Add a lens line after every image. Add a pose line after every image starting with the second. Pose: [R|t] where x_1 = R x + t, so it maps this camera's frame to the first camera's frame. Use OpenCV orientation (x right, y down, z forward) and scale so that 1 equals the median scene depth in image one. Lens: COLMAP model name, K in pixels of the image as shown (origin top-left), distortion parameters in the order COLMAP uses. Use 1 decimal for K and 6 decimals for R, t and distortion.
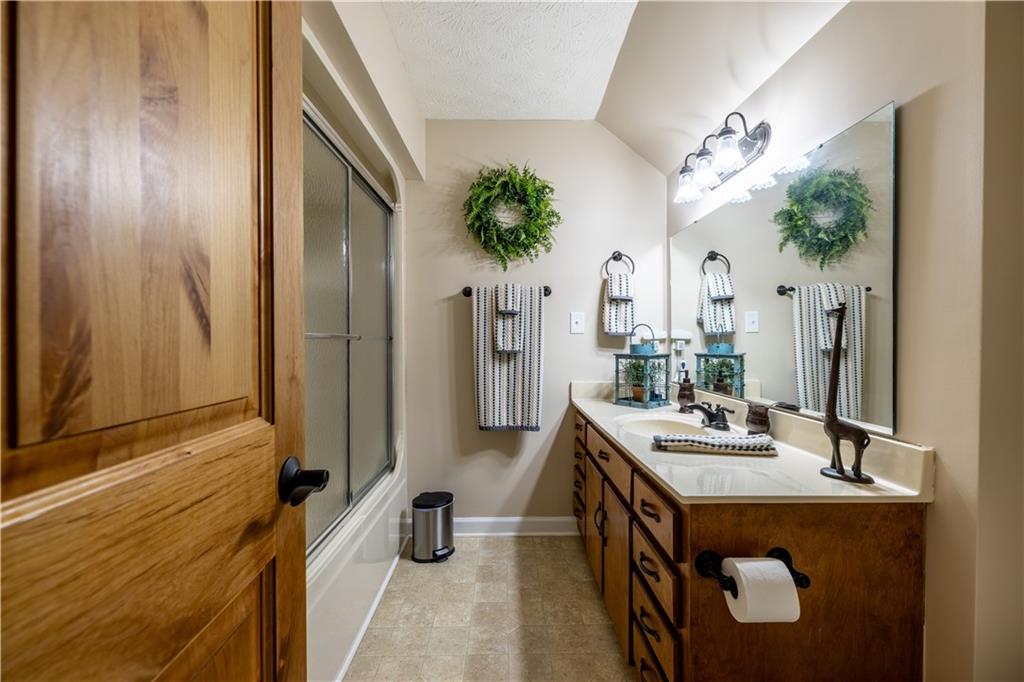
lens RADIAL K [[426.6, 0, 511.2], [0, 426.6, 339.5], [0, 0, 1]] dist [-0.001202, 0.001193]
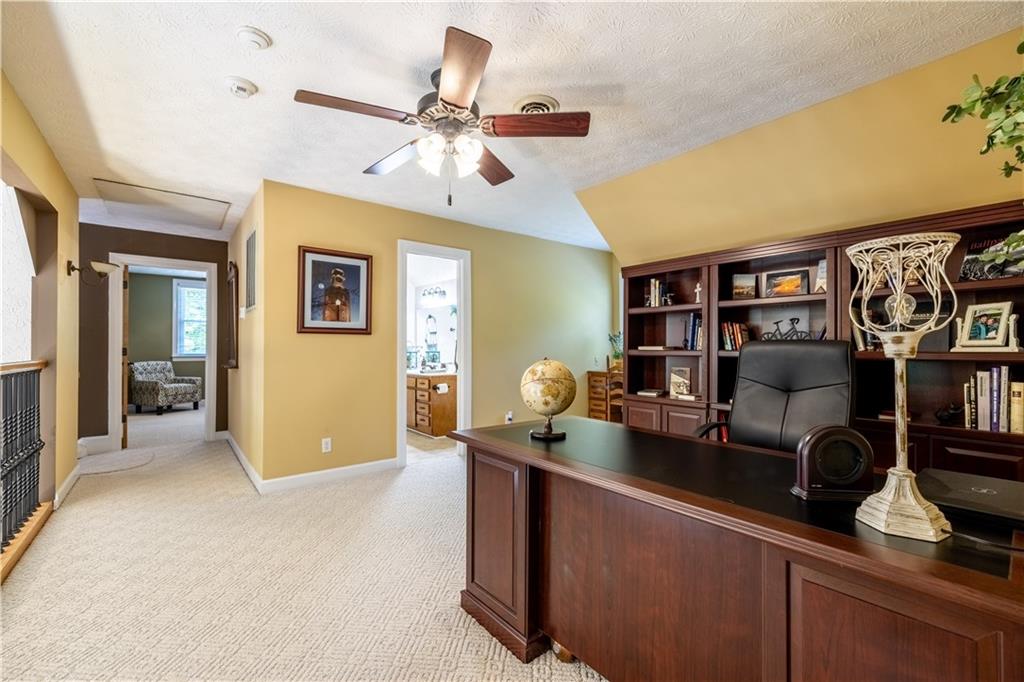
lens RADIAL K [[426.6, 0, 516.0], [0, 426.6, 339.4], [0, 0, 1]] dist [-0.001202, 0.001193]
pose [[0.775485, 0.009643, 0.631293, -1.081090], [-0.005636, 0.999949, -0.008351, -0.031745], [-0.631341, 0.002918, 0.775500, -1.931444]]
